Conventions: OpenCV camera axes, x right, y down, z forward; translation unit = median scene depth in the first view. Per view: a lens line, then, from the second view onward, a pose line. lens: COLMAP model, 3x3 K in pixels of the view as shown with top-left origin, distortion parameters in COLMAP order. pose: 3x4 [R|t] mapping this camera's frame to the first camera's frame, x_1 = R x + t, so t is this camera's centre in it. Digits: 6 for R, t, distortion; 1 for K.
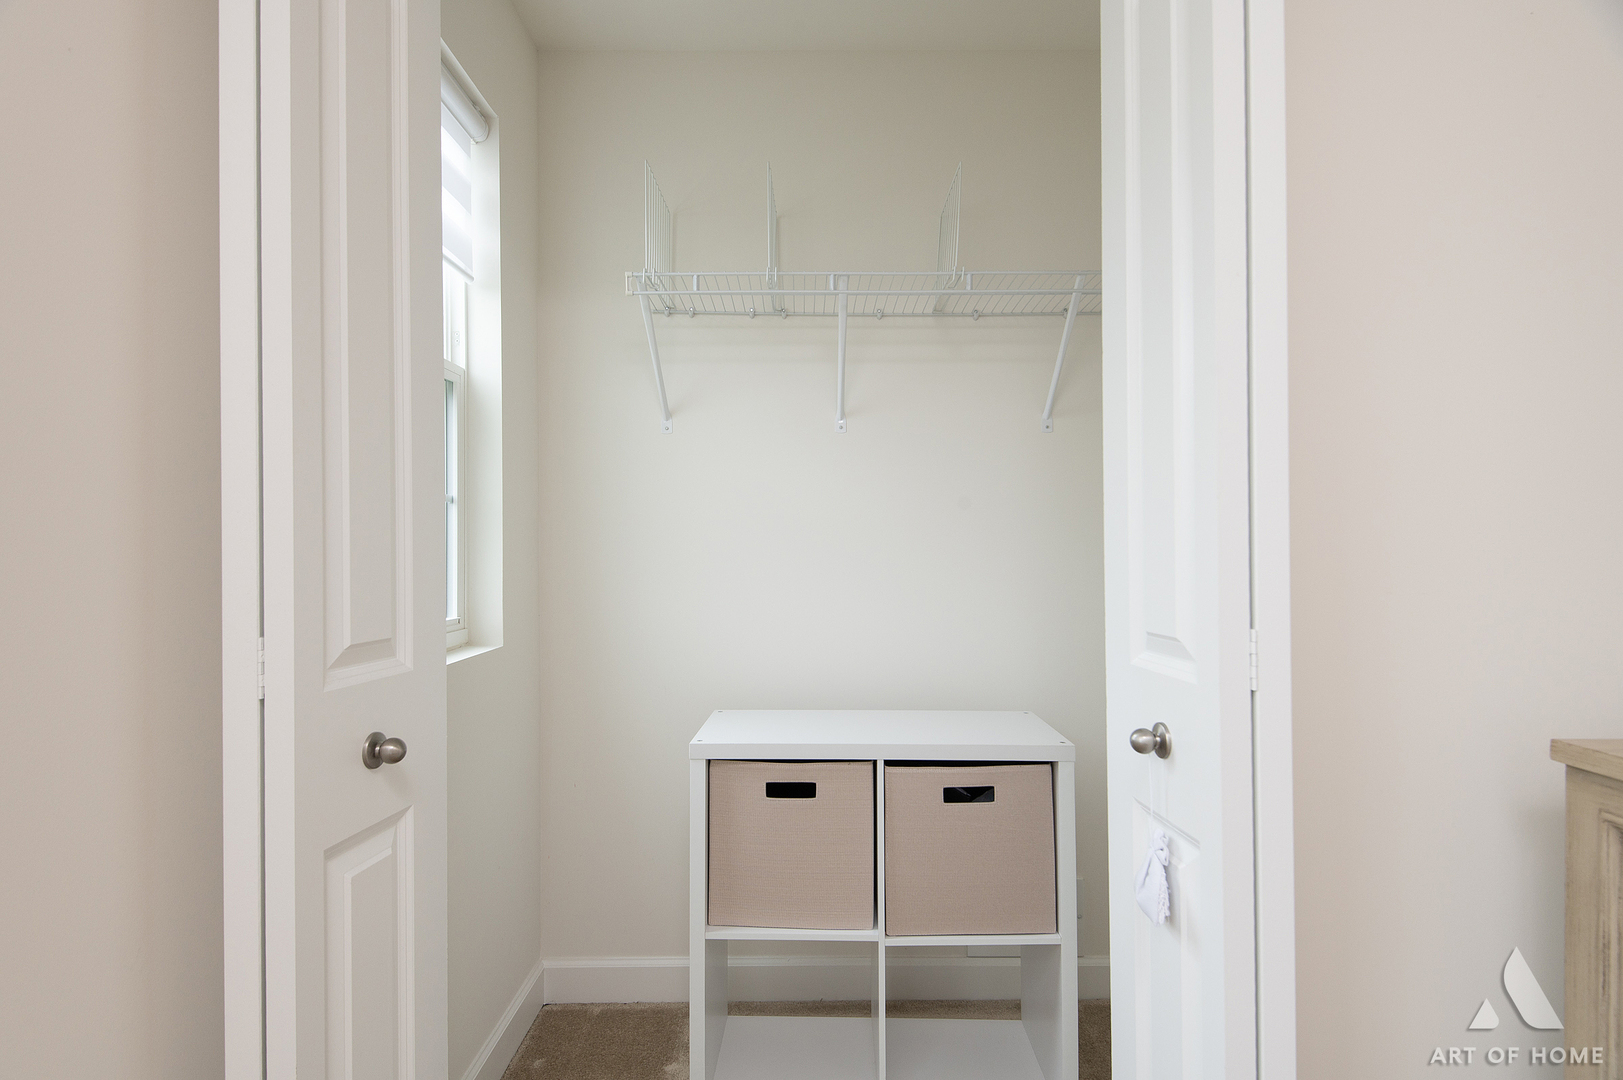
lens RADIAL K [[864.7, 0, 812.4], [0, 864.7, 542.5], [0, 0, 1]] dist [0.001773, -0.000159]
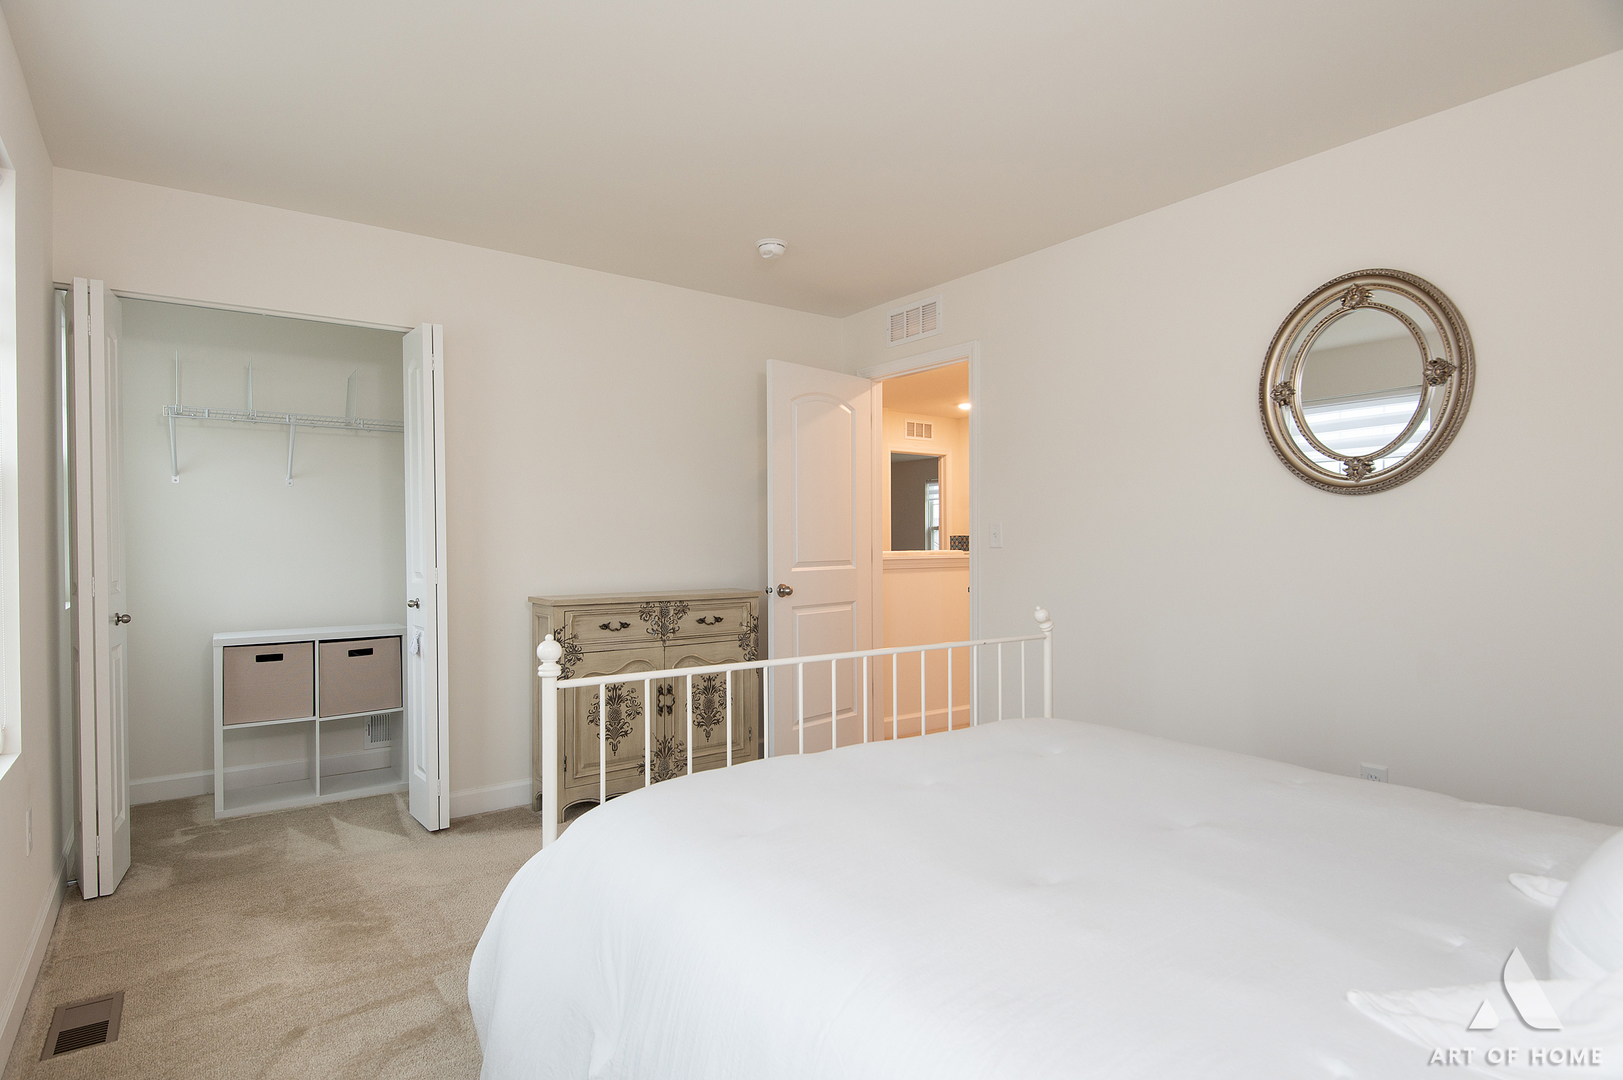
lens RADIAL K [[864.7, 0, 812.2], [0, 864.7, 541.7], [0, 0, 1]] dist [0.001773, -0.000159]
pose [[0.812046, -0.005808, 0.583564, -0.186667], [0.002382, 0.999975, 0.006638, -0.017393], [-0.583588, -0.004000, 0.812040, -1.579065]]
